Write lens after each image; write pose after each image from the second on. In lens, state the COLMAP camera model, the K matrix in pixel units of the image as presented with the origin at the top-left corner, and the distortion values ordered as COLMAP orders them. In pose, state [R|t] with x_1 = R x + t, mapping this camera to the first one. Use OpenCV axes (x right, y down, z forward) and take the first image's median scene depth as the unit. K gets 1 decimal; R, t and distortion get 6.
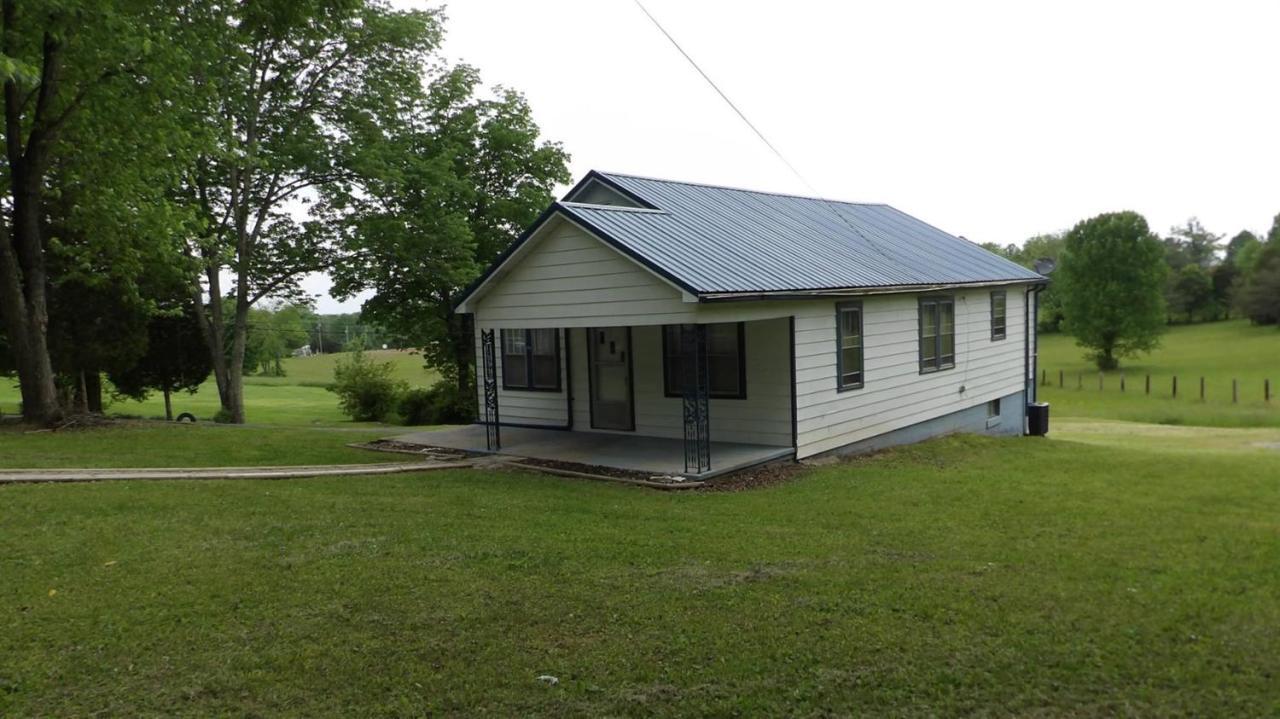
lens RADIAL K [[956.5, 0, 640.0], [0, 956.5, 359.5], [0, 0, 1]] dist [0.107772, 0.000076]
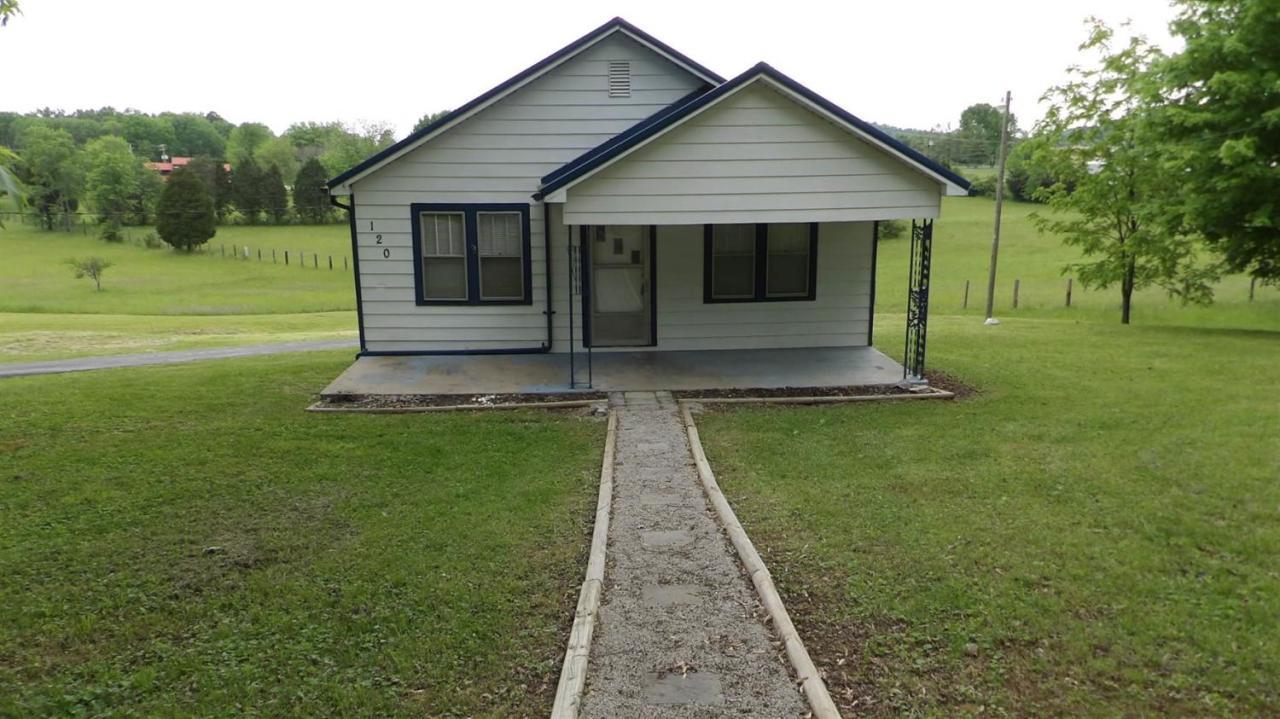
lens RADIAL K [[956.5, 0, 640.0], [0, 956.5, 359.5], [0, 0, 1]] dist [0.107772, 0.000076]
pose [[0.716945, -0.093711, 0.690803, -0.573817], [0.013127, 0.992563, 0.121022, -0.015027], [-0.697006, -0.077698, 0.712843, 0.387204]]
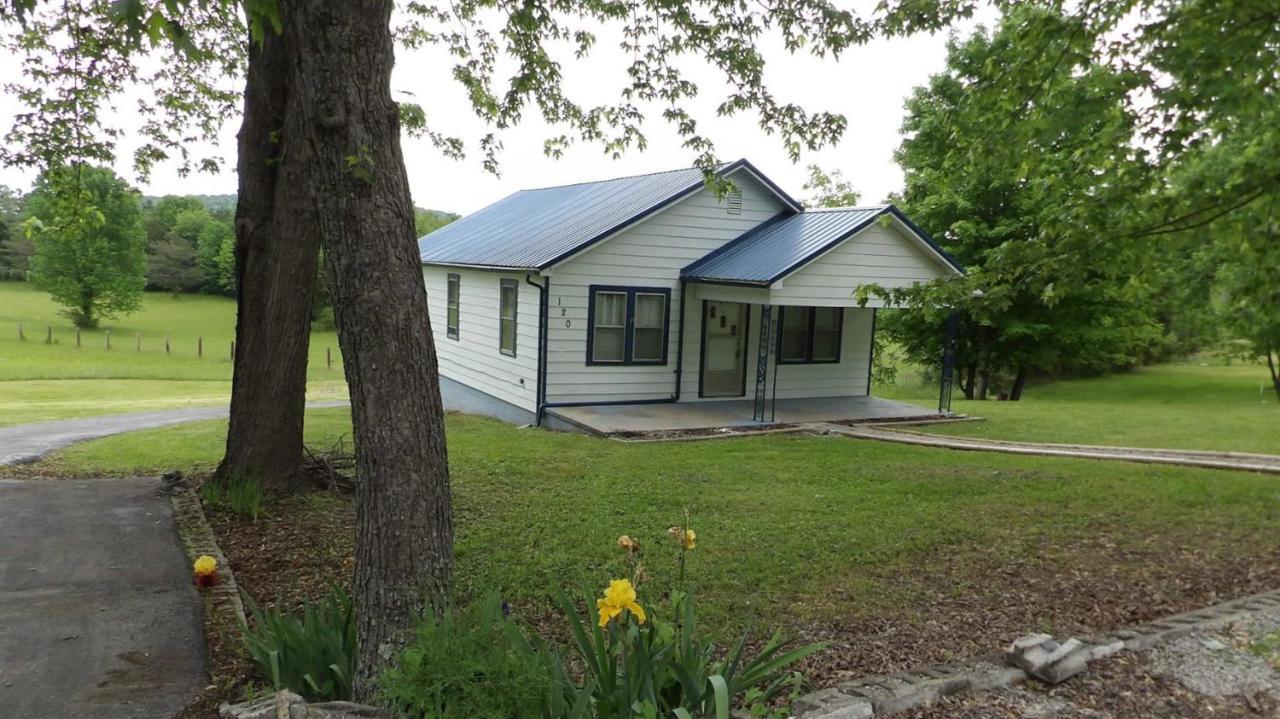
lens RADIAL K [[956.5, 0, 640.0], [0, 956.5, 359.5], [0, 0, 1]] dist [0.107772, 0.000076]
pose [[0.344908, -0.031702, 0.938101, -1.058590], [-0.009987, 0.999249, 0.037440, -0.009244], [-0.938583, -0.022282, 0.344332, 0.693874]]
